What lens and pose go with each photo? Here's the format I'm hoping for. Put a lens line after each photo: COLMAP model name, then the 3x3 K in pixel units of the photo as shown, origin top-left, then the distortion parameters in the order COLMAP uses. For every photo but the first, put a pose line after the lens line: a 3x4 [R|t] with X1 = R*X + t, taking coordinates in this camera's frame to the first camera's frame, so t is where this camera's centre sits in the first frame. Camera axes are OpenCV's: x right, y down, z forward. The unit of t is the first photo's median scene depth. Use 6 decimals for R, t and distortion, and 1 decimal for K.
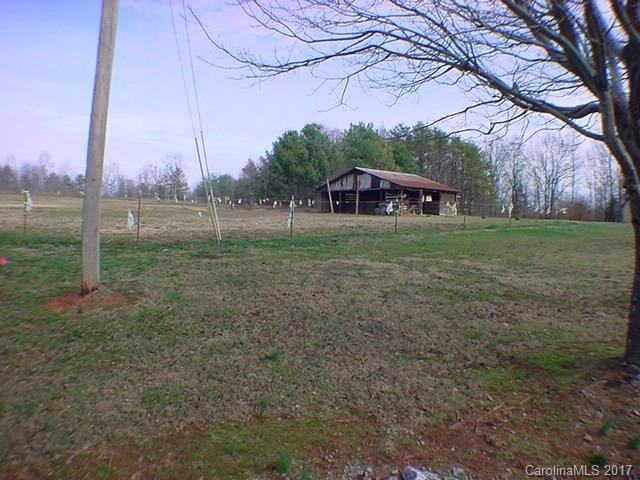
lens RADIAL K [[497.5, 0, 327.0], [0, 497.5, 237.7], [0, 0, 1]] dist [-0.270558, 0.109067]
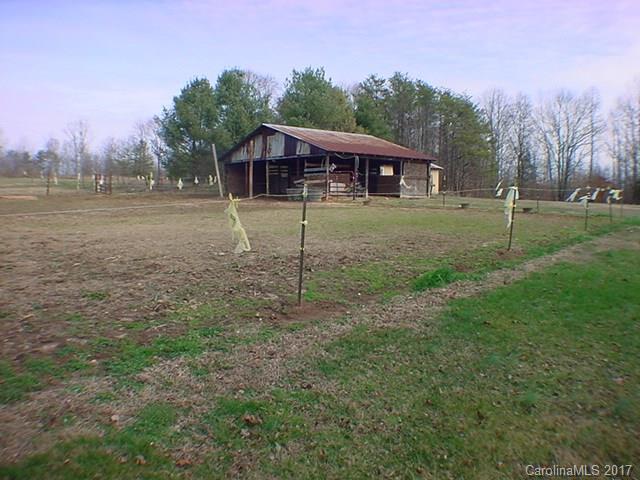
lens RADIAL K [[497.5, 0, 327.0], [0, 497.5, 237.7], [0, 0, 1]] dist [-0.270558, 0.109067]
pose [[0.999880, -0.008563, -0.012882, 0.115061], [0.009268, 0.998408, 0.055644, -0.024071], [0.012385, -0.055757, 0.998368, 0.289433]]
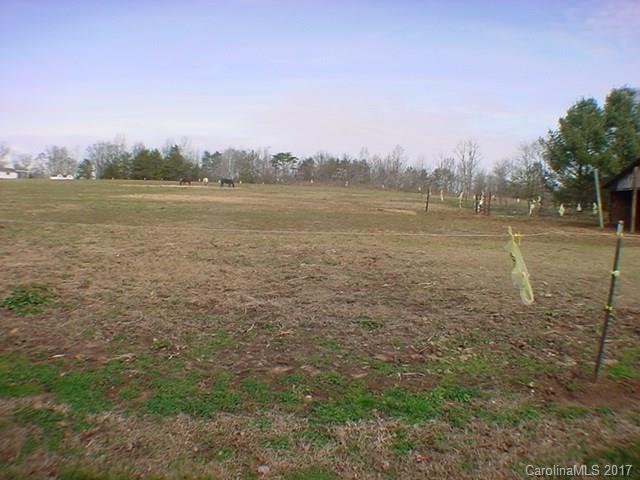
lens RADIAL K [[497.5, 0, 327.0], [0, 497.5, 237.7], [0, 0, 1]] dist [-0.270558, 0.109067]
pose [[0.696564, 0.067830, -0.714281, 0.126744], [-0.064631, 0.997406, 0.031688, -0.026130], [0.714578, 0.024092, 0.699141, 0.312029]]
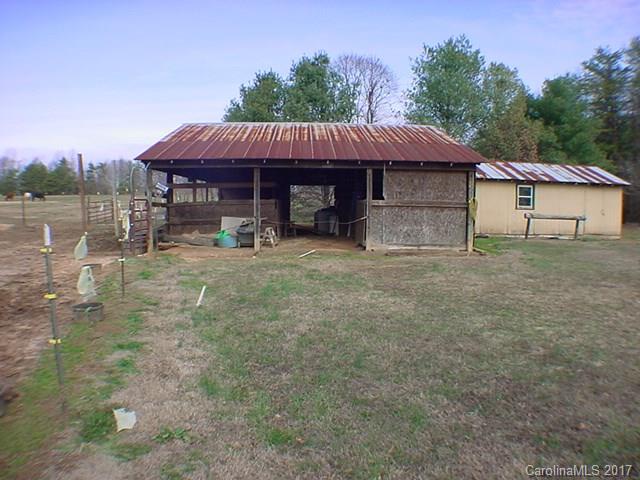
lens RADIAL K [[497.5, 0, 327.0], [0, 497.5, 237.7], [0, 0, 1]] dist [-0.270558, 0.109067]
pose [[0.750510, 0.030669, -0.660147, 0.326122], [-0.023094, 0.999530, 0.020182, -0.046661], [0.660455, 0.000099, 0.750866, 0.619258]]
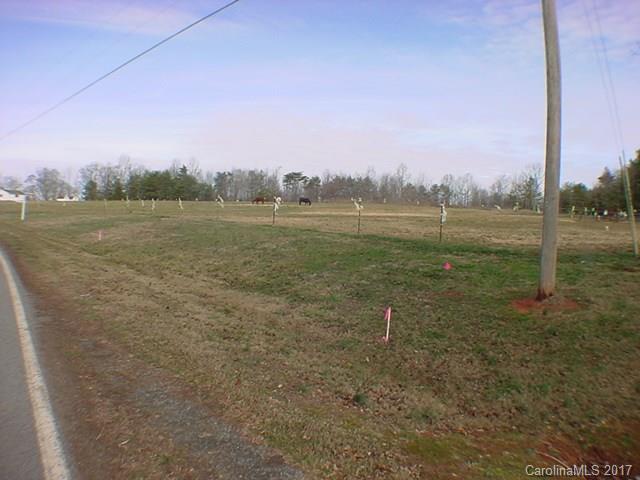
lens RADIAL K [[497.5, 0, 327.0], [0, 497.5, 237.7], [0, 0, 1]] dist [-0.270558, 0.109067]
pose [[0.769127, 0.021192, -0.638744, -0.026174], [-0.033509, 0.999413, -0.007191, -0.000308], [0.638217, 0.026935, 0.769385, -0.031316]]
